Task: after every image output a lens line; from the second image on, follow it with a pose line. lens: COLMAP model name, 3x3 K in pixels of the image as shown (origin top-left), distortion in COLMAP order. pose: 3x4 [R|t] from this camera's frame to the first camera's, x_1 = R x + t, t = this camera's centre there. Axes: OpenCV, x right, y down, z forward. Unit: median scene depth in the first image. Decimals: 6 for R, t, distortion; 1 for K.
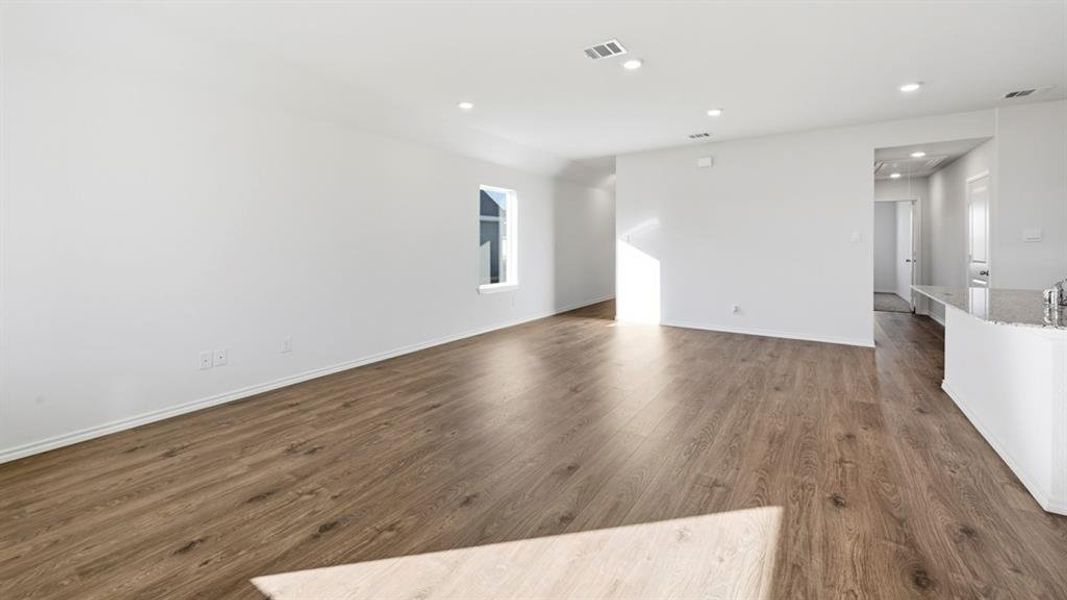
lens RADIAL K [[425.4, 0, 535.6], [0, 425.4, 243.0], [0, 0, 1]] dist [-0.000634, 0.000404]
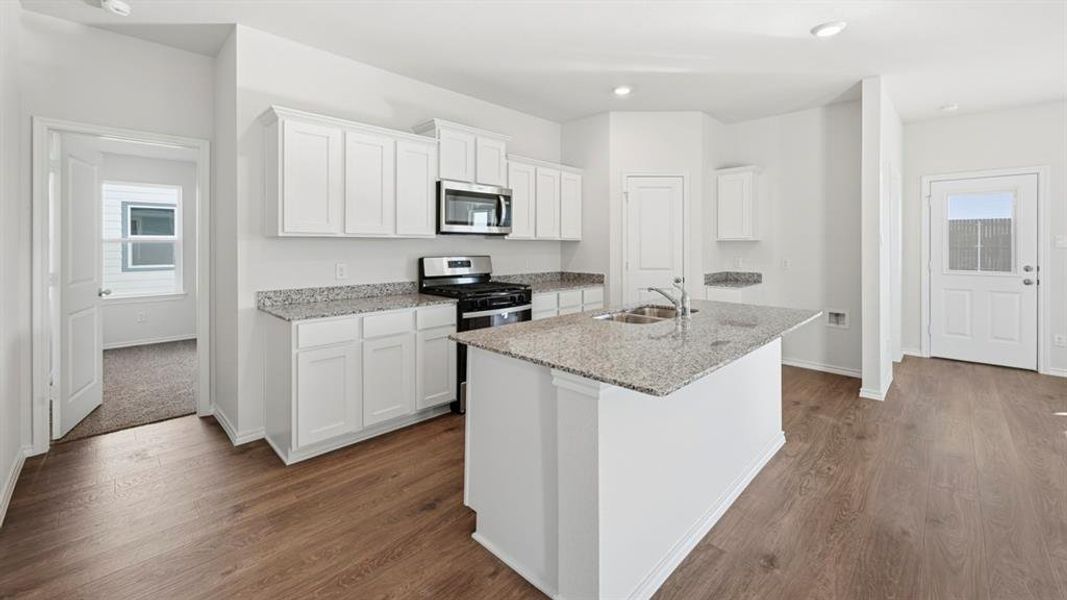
lens RADIAL K [[425.4, 0, 535.6], [0, 425.4, 243.0], [0, 0, 1]] dist [-0.000634, 0.000404]
pose [[-0.983088, -0.001348, 0.183128, 0.896585], [-0.002230, 0.999987, -0.004614, -0.005571], [-0.183120, -0.004945, -0.983078, 1.291696]]
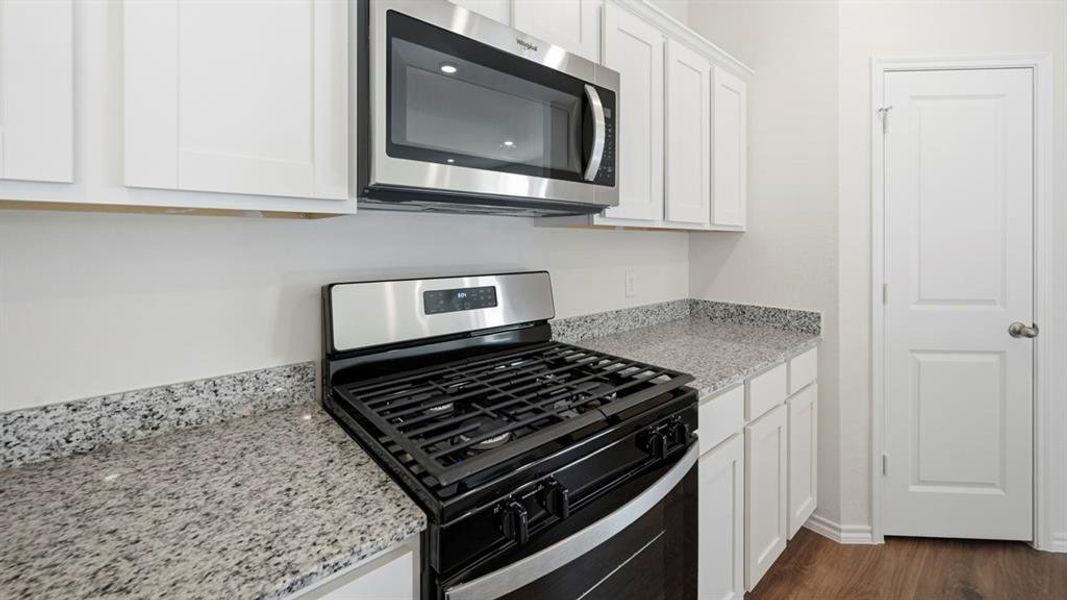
lens RADIAL K [[425.4, 0, 535.6], [0, 425.4, 243.0], [0, 0, 1]] dist [-0.000634, 0.000404]
pose [[-0.966224, -0.001943, 0.257696, 1.110888], [-0.001634, 0.999998, 0.001414, -0.004258], [-0.257699, 0.000945, -0.966225, 0.657485]]
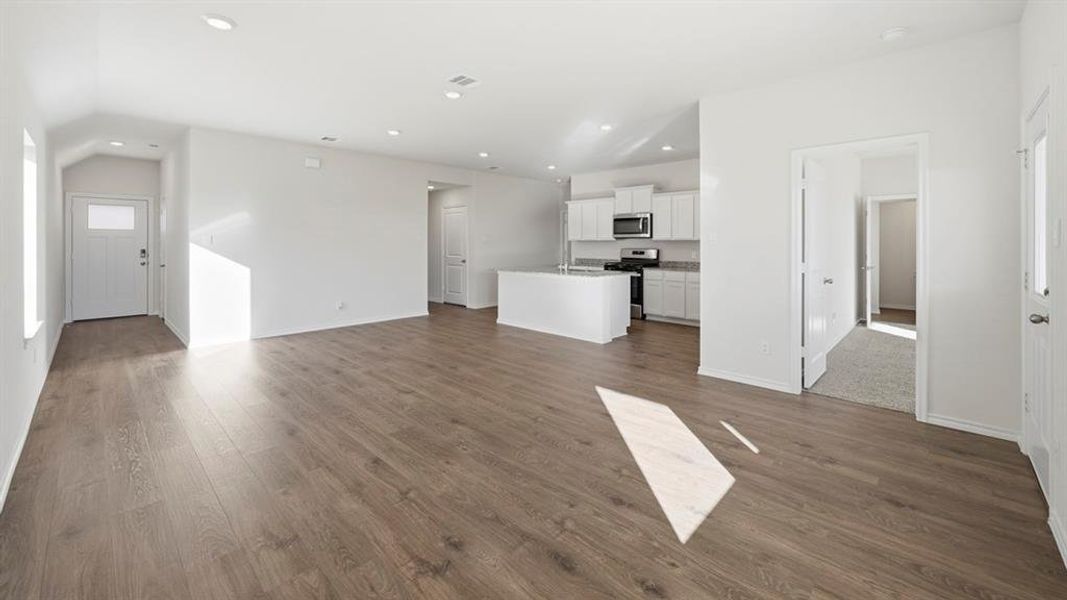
lens RADIAL K [[425.4, 0, 535.6], [0, 425.4, 243.0], [0, 0, 1]] dist [-0.000634, 0.000404]
pose [[0.169628, 0.000840, 0.985508, -0.785069], [-0.000819, 0.999999, -0.000711, -0.005105], [-0.985508, -0.000686, 0.169628, 0.493945]]
